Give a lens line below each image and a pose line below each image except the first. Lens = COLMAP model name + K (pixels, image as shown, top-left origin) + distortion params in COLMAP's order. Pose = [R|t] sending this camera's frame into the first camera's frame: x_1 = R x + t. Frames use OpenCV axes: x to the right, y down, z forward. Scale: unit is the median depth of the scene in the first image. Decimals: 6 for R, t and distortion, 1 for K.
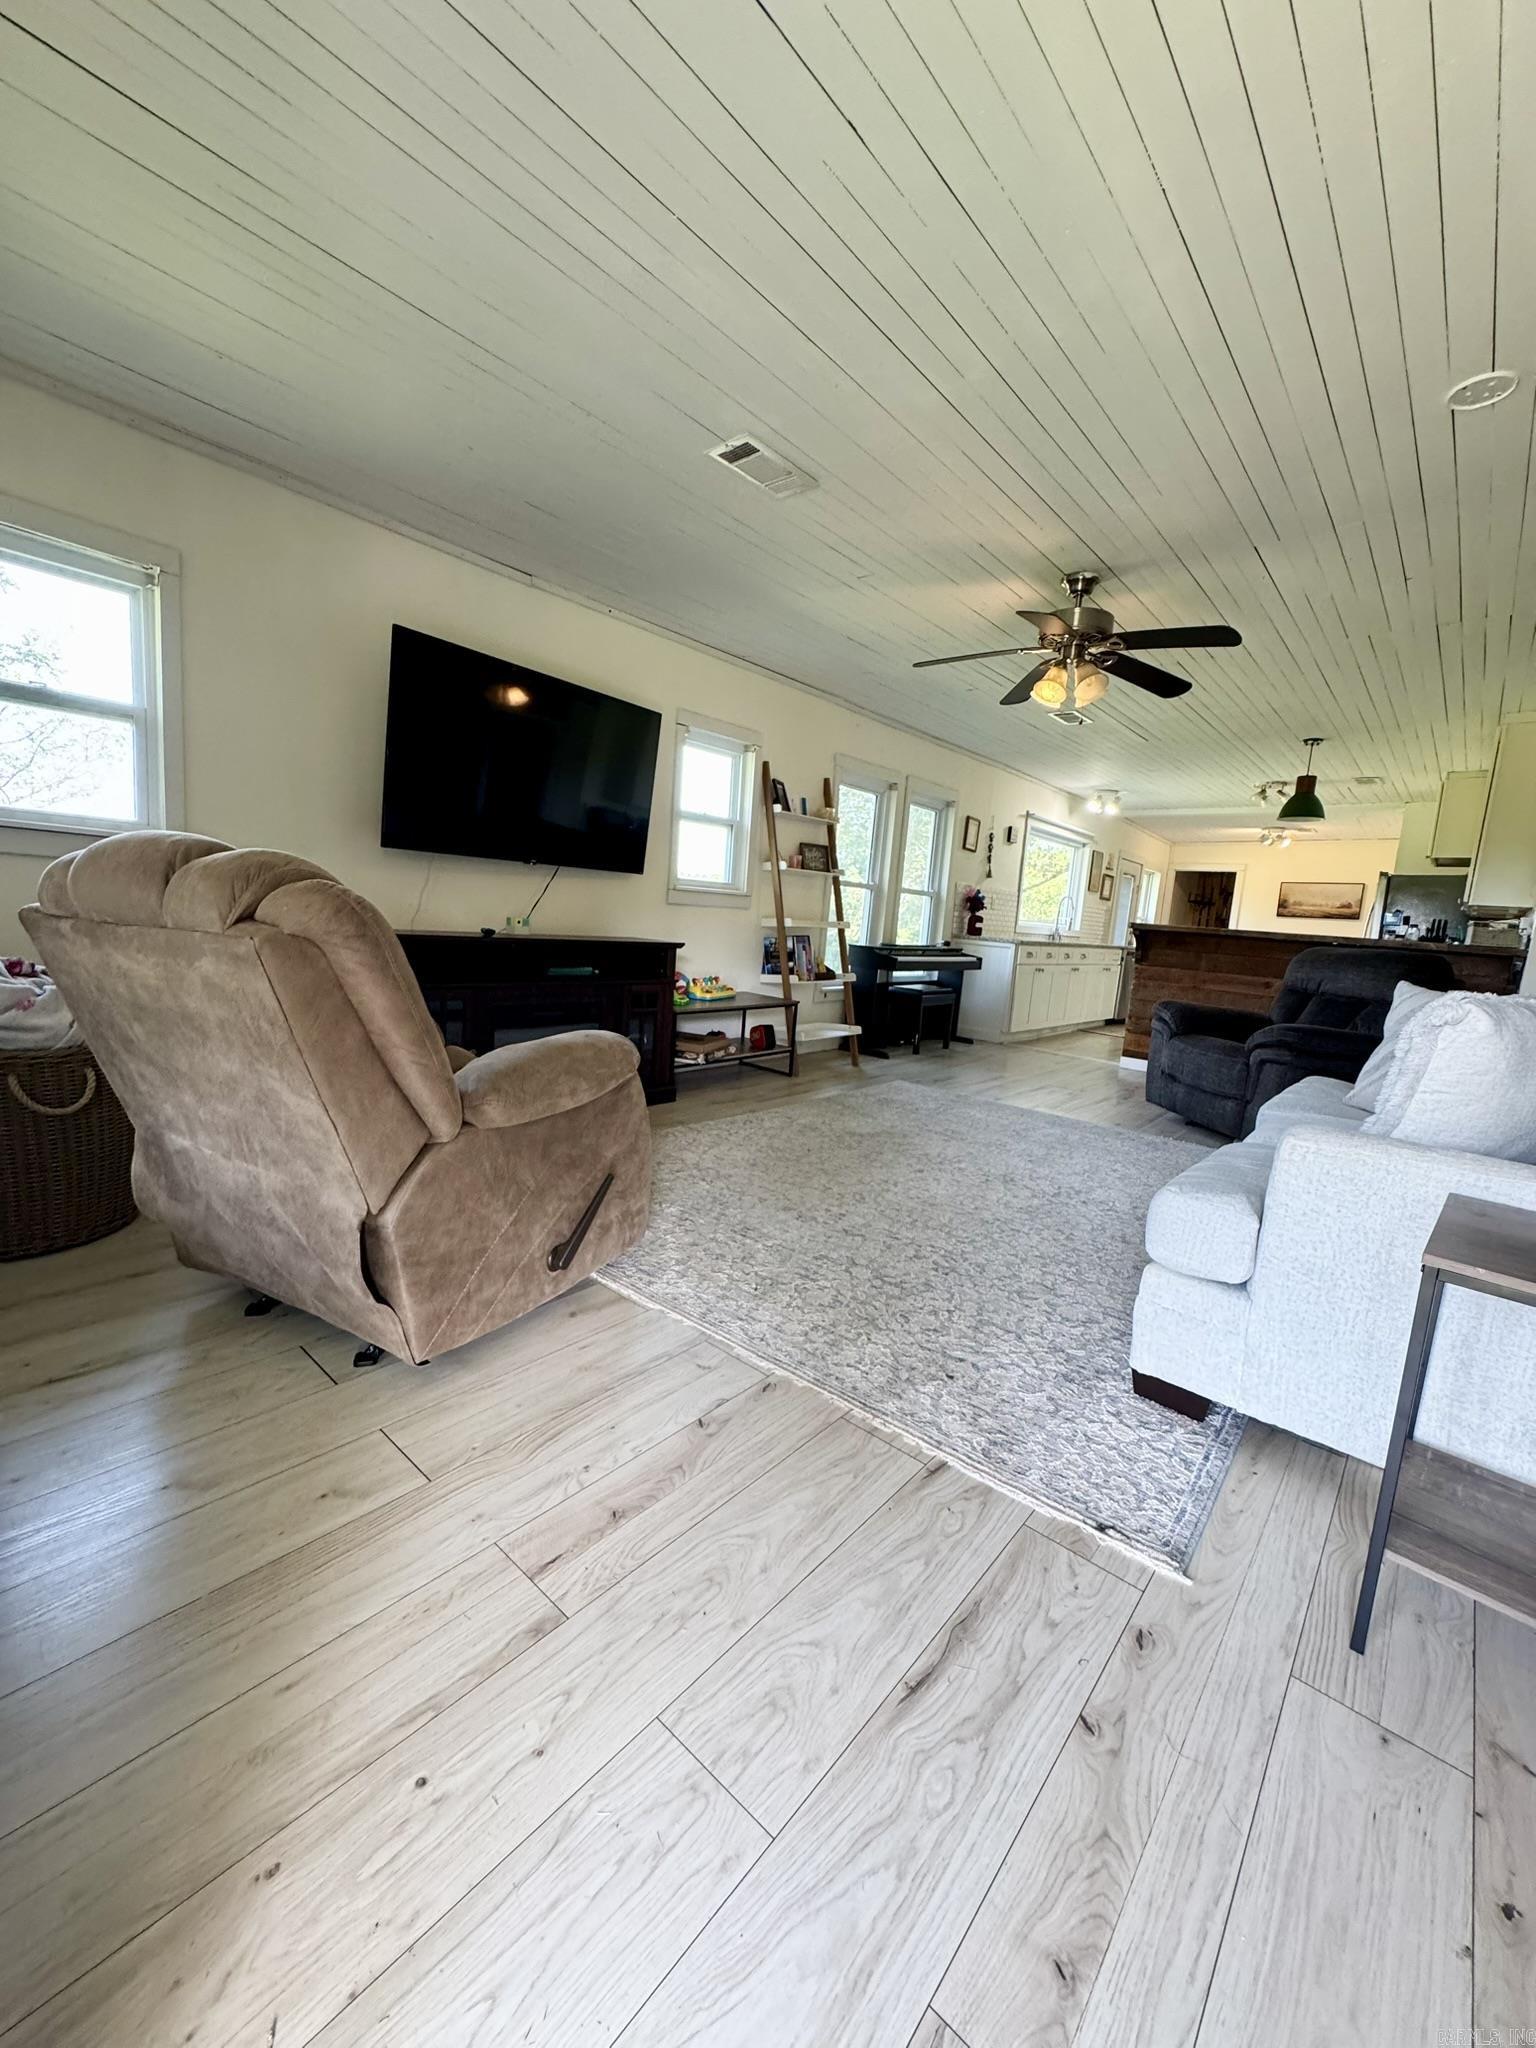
lens RADIAL K [[816.5, 0, 768.0], [0, 816.5, 1024.0], [0, 0, 1]] dist [-0.001692, -0.000133]
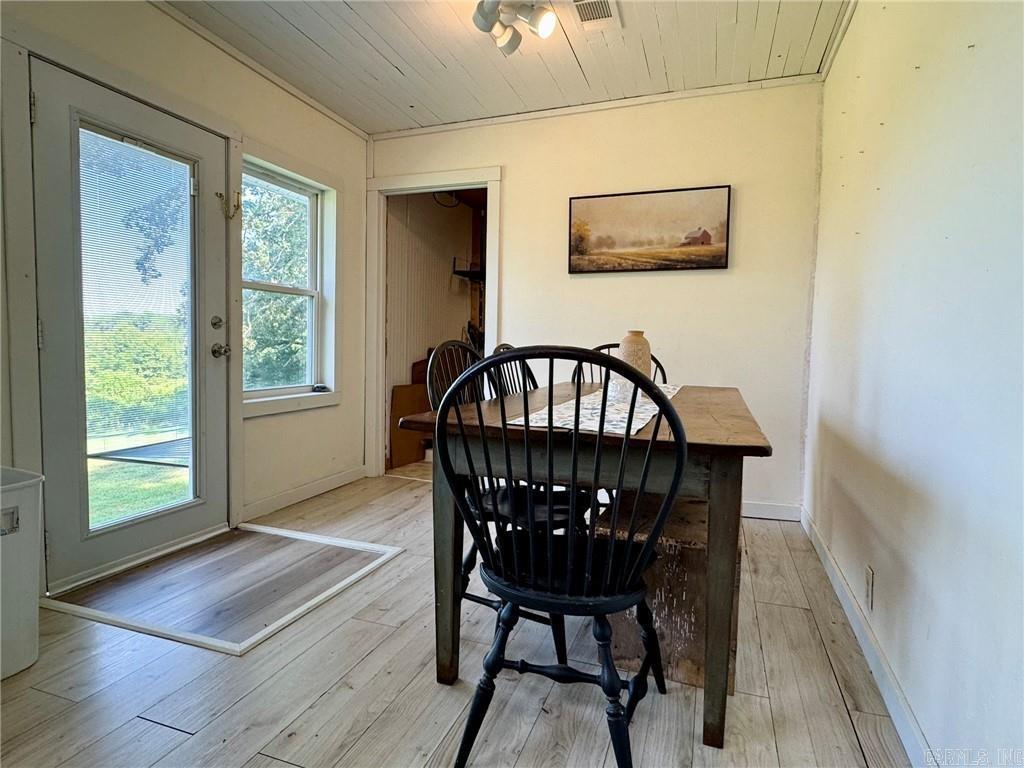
lens RADIAL K [[572.8, 0, 512.0], [0, 572.8, 384.0], [0, 0, 1]] dist [0.000470, 0.000375]
pose [[0.927267, -0.083599, 0.364948, 0.695931], [0.100646, 0.994531, -0.027903, -0.094670], [-0.360619, 0.062604, 0.930610, 1.058530]]
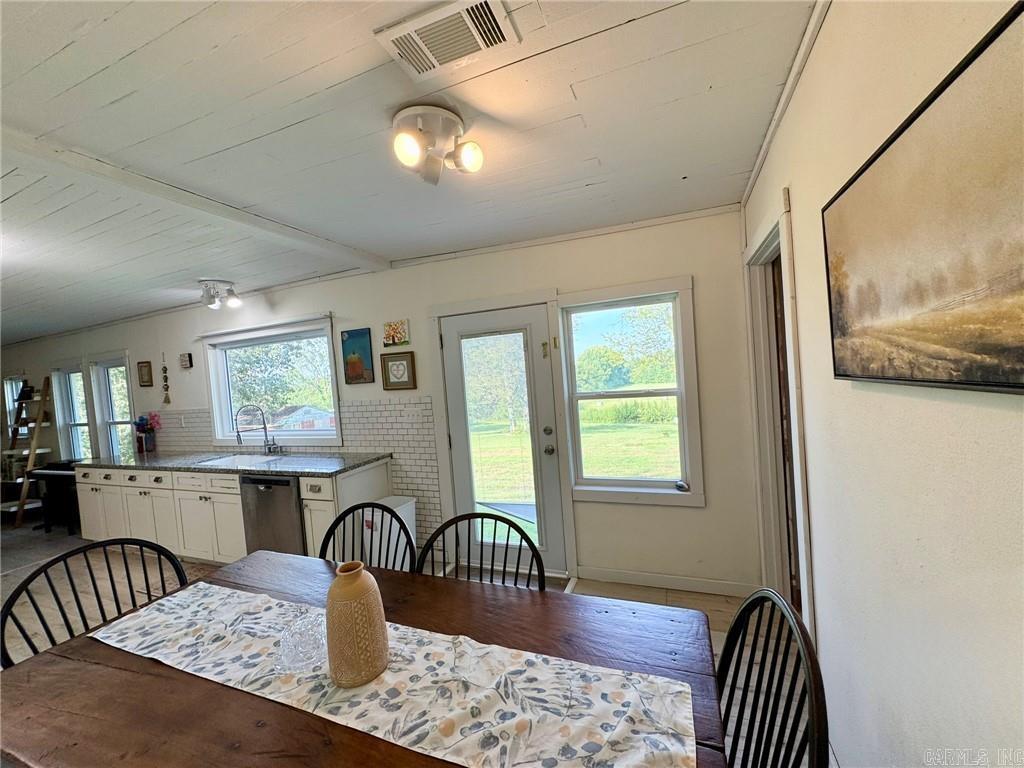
lens RADIAL K [[408.2, 0, 512.0], [0, 408.2, 384.0], [0, 0, 1]] dist [-0.001692, -0.000133]
pose [[0.332385, -0.072692, -0.940338, 1.033810], [-0.033005, 0.995518, -0.088625, -0.178501], [0.942566, 0.060493, 0.328496, 1.329241]]
